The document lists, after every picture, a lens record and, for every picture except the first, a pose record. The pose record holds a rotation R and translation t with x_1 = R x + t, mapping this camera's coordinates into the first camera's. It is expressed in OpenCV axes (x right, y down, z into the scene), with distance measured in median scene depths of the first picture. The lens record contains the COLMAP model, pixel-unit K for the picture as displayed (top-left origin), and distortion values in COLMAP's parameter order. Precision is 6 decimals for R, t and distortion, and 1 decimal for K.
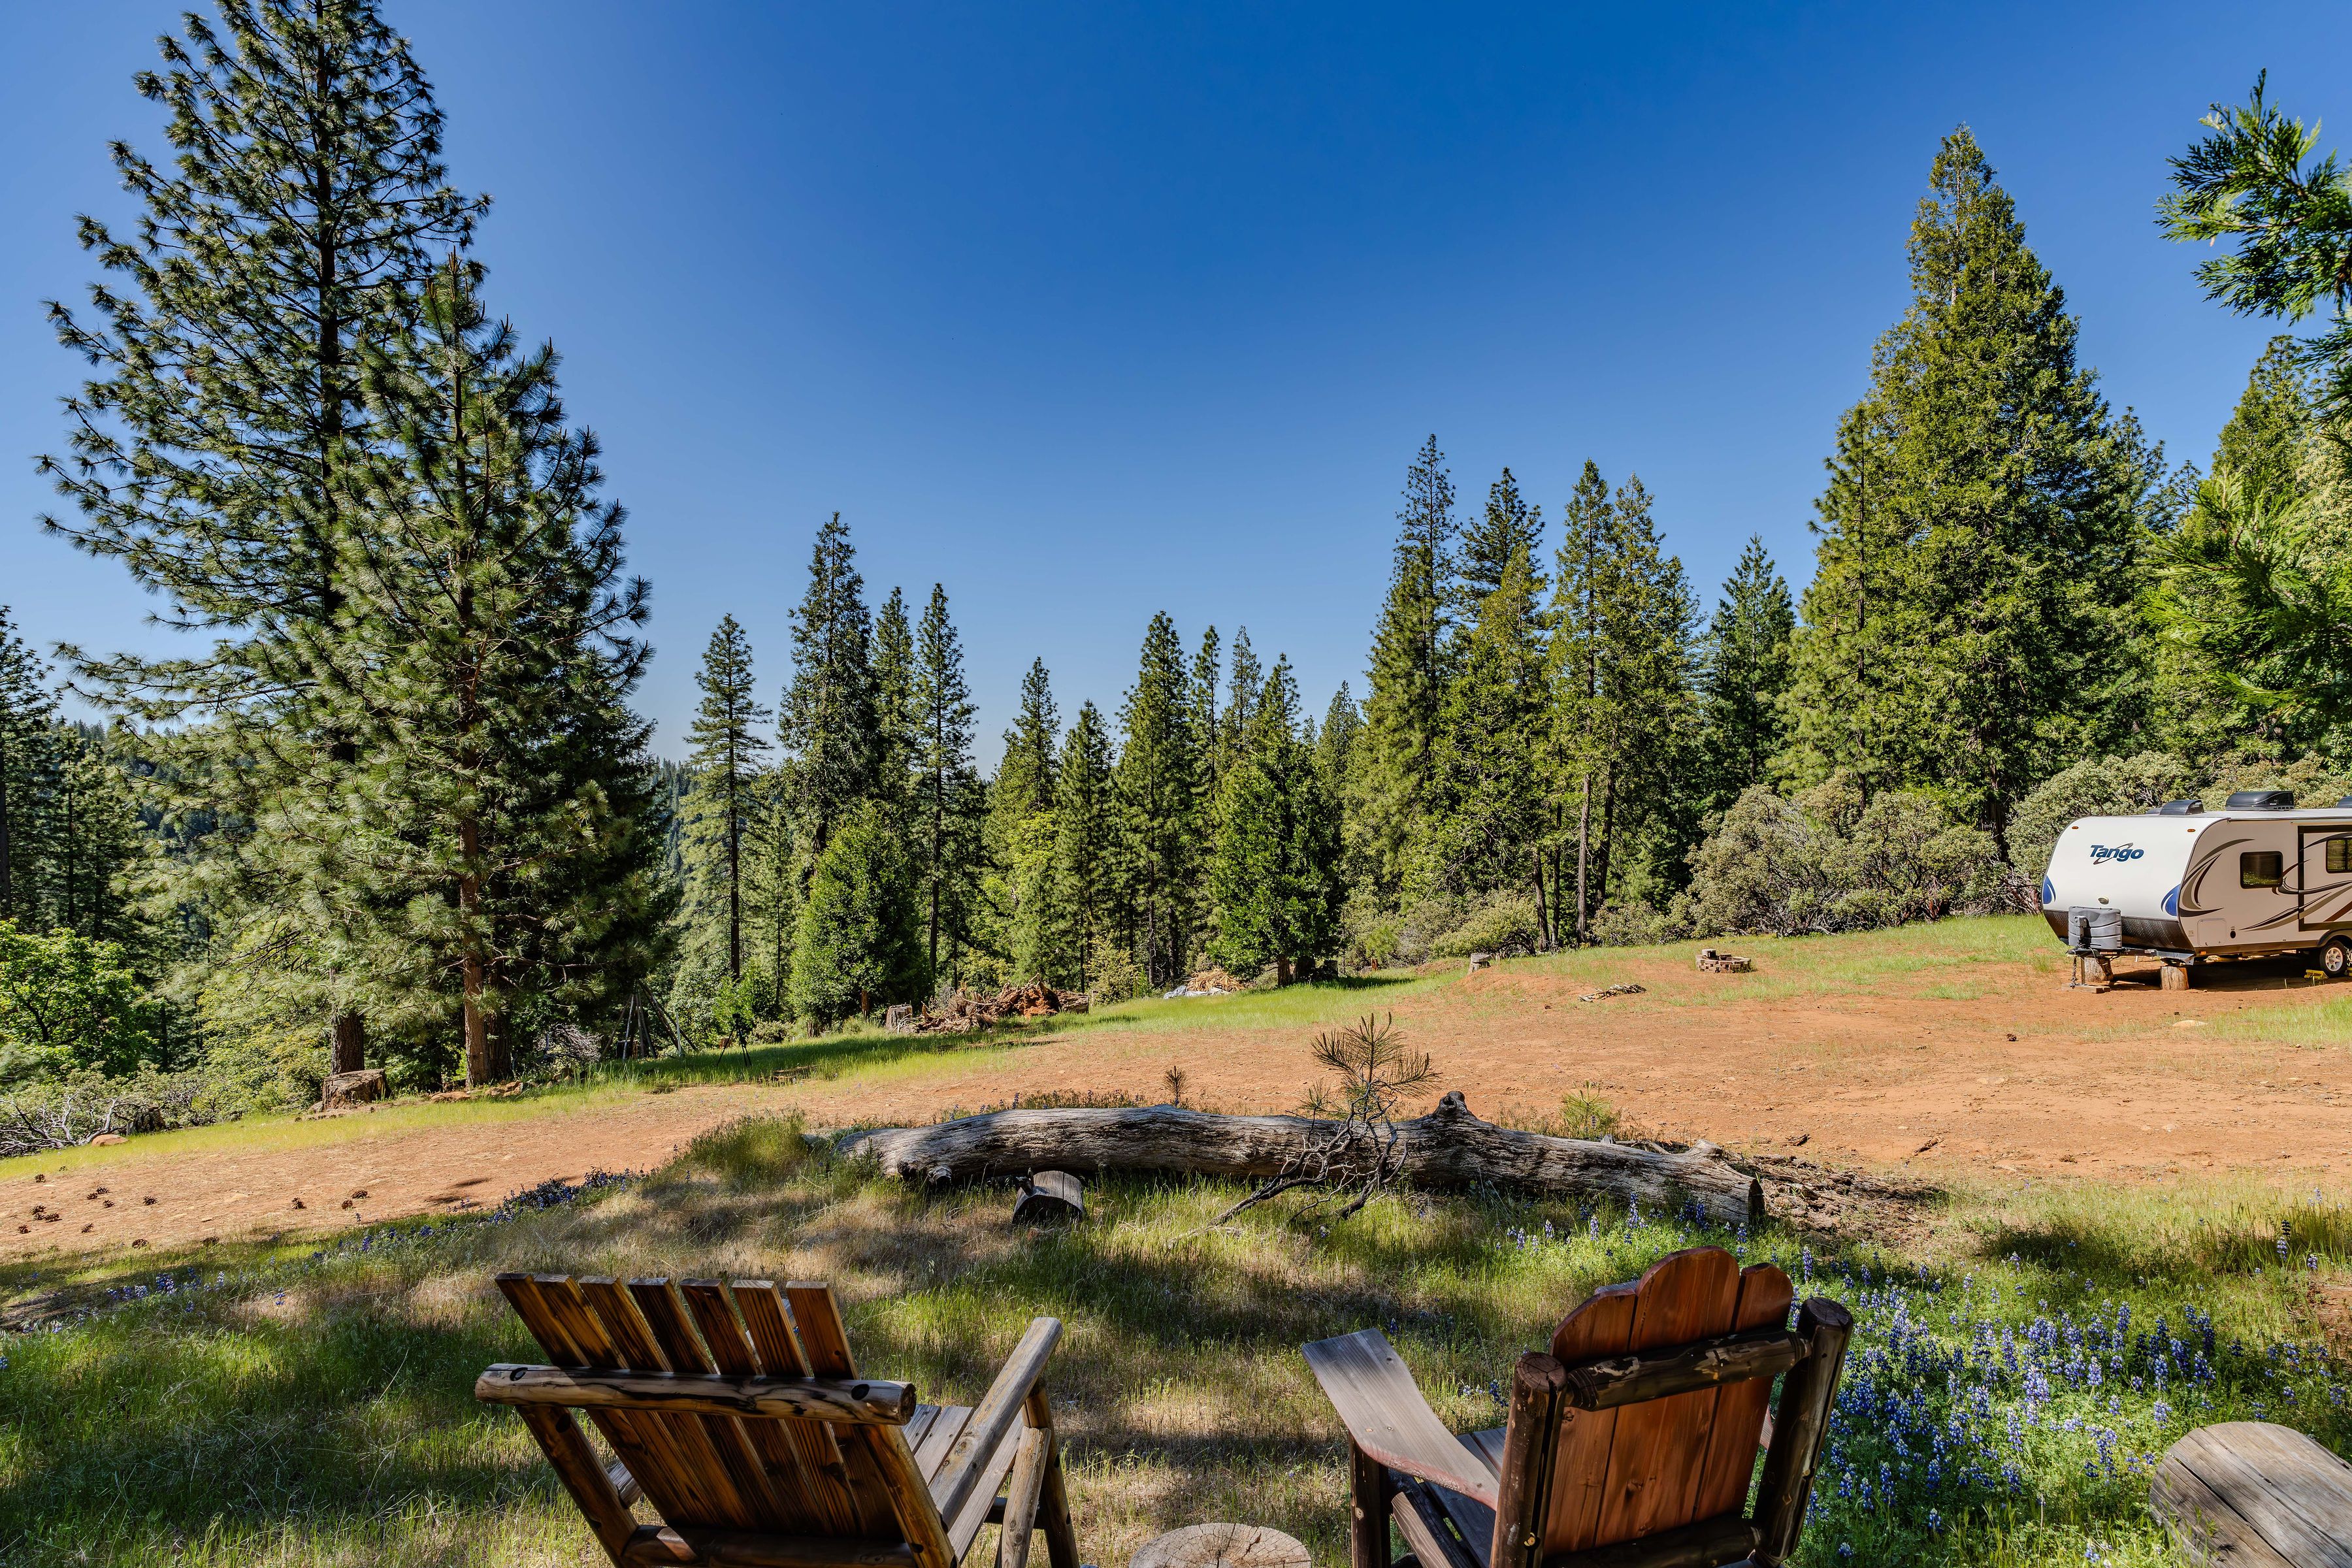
lens RADIAL K [[1160.3, 0, 1208.7], [0, 1160.3, 802.4], [0, 0, 1]] dist [0.019498, 0.000408]
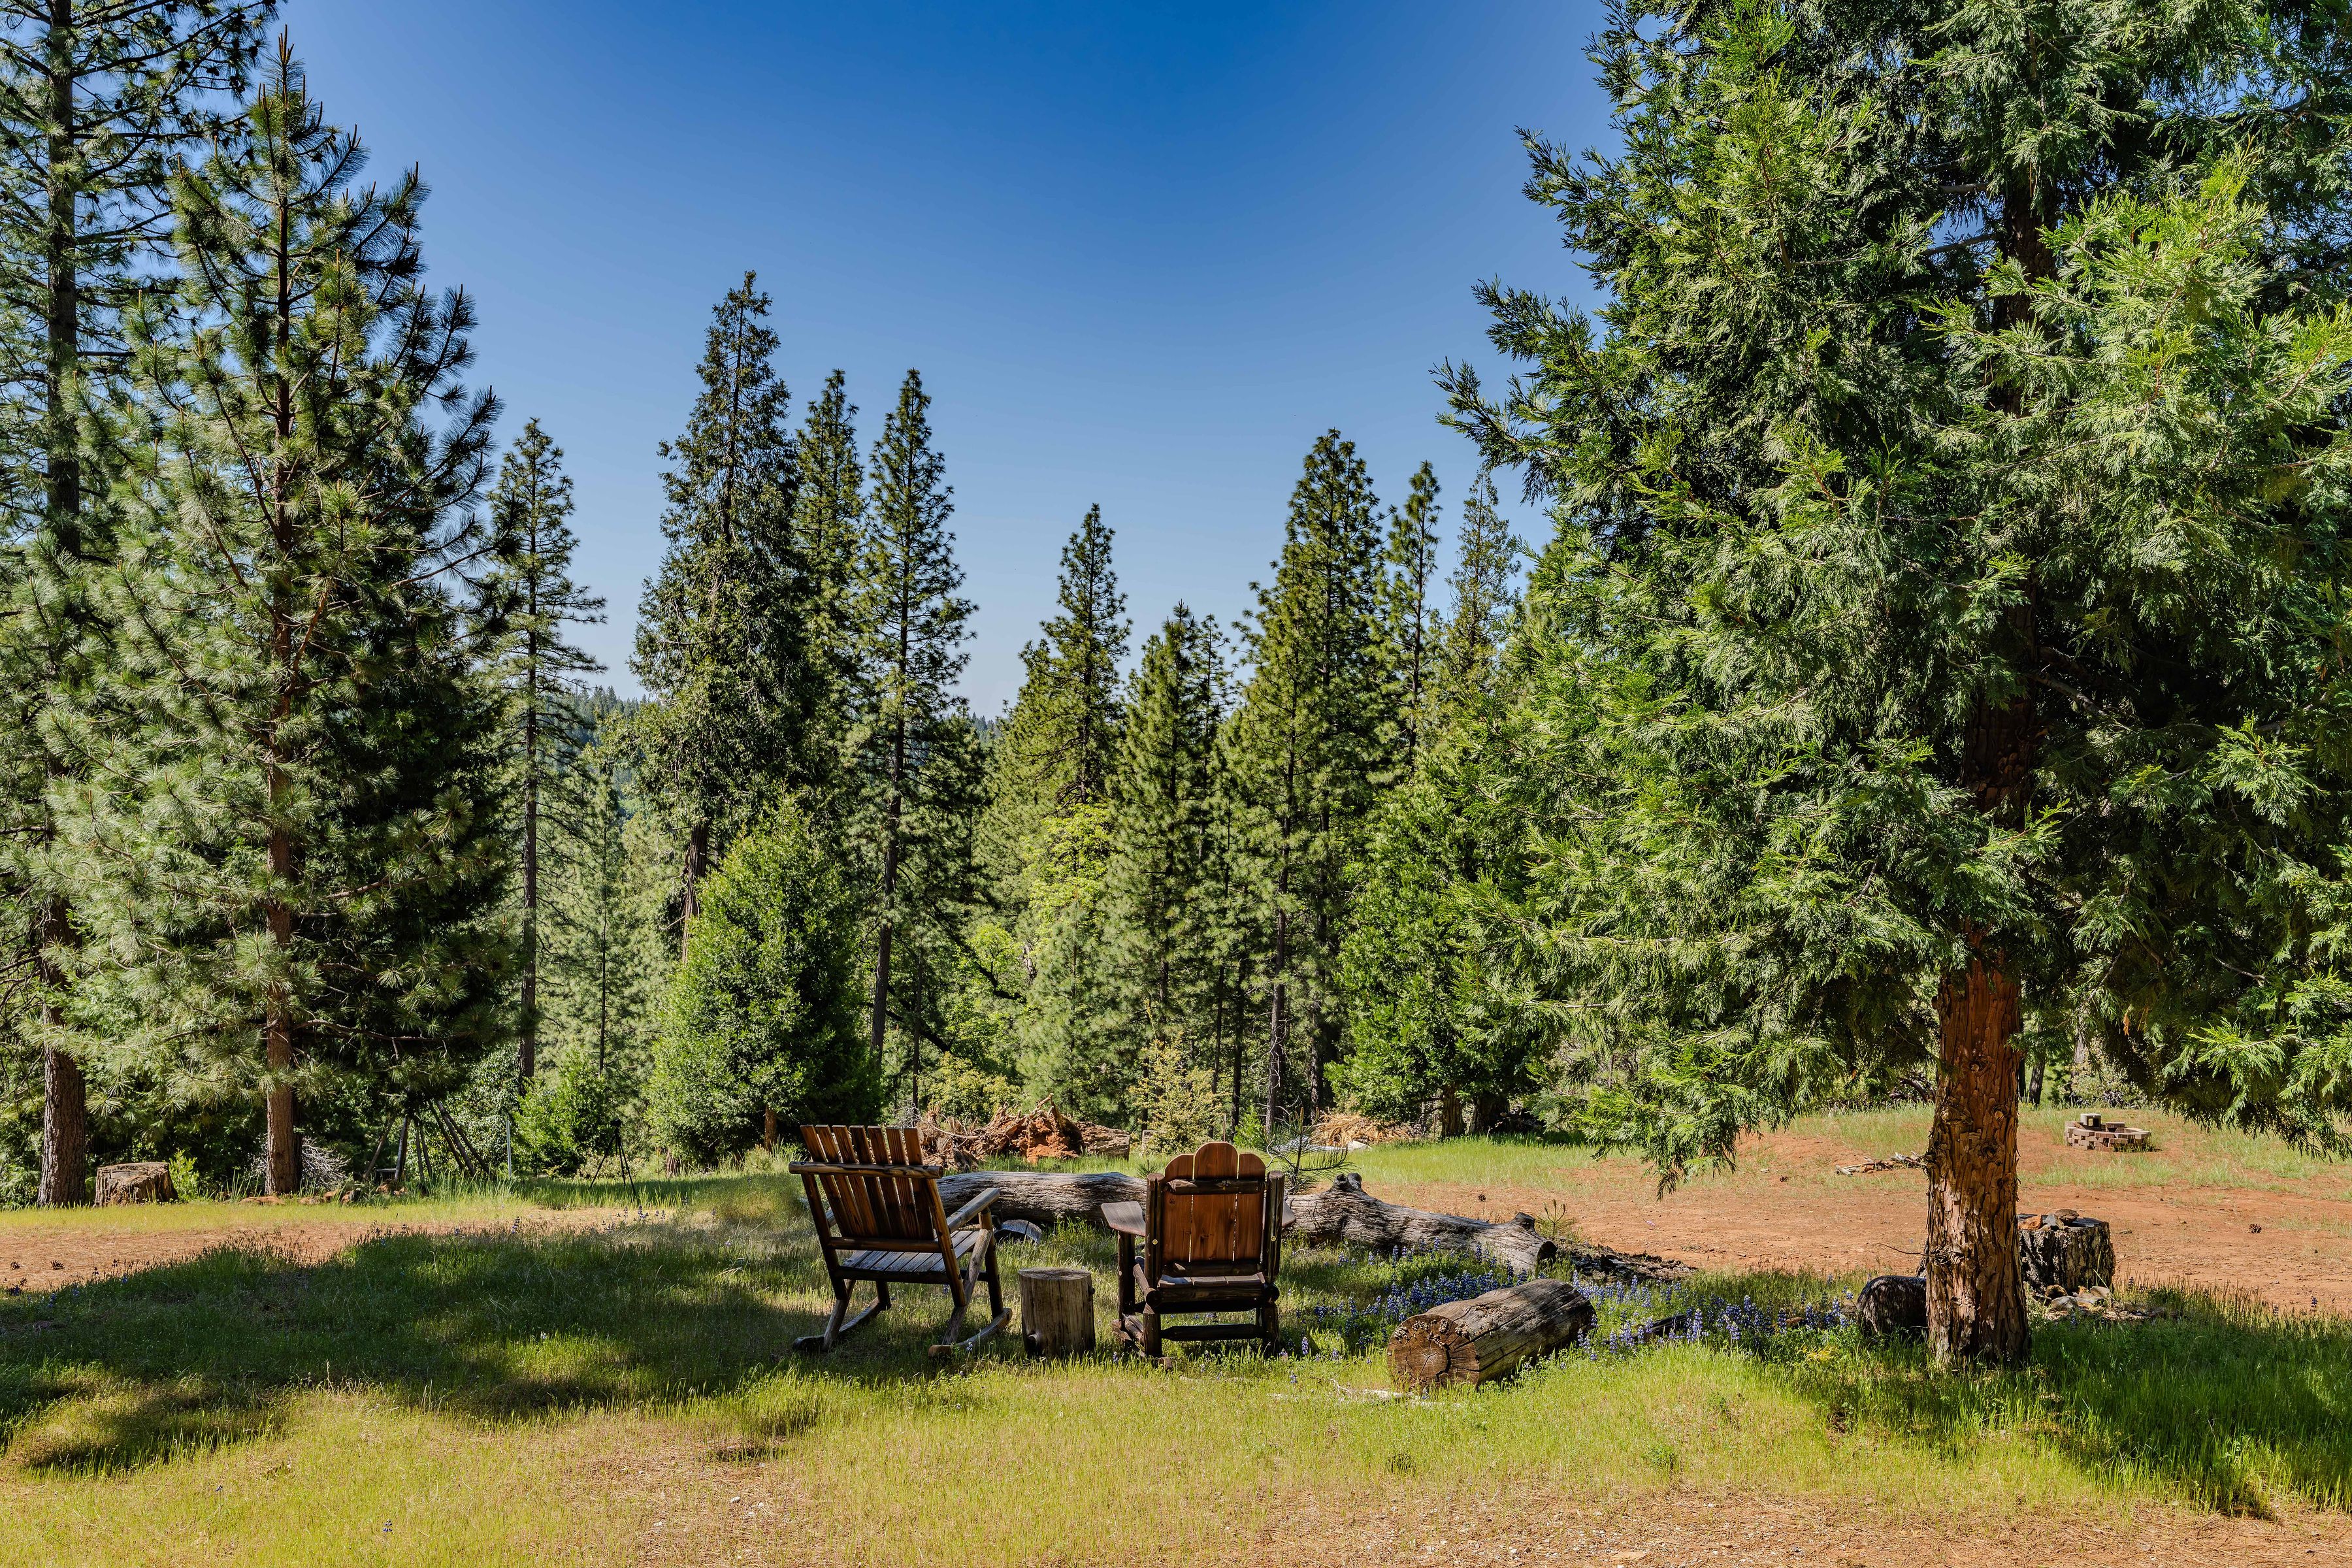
lens RADIAL K [[2438.4, 0, 1182.5], [0, 2438.4, 800.2], [0, 0, 1]] dist [0.054666, 0.000000]
pose [[0.993161, 0.045397, -0.107561, 0.024033], [-0.044219, 0.998933, 0.013312, -0.013428], [0.108051, -0.008464, 0.994109, -0.126643]]
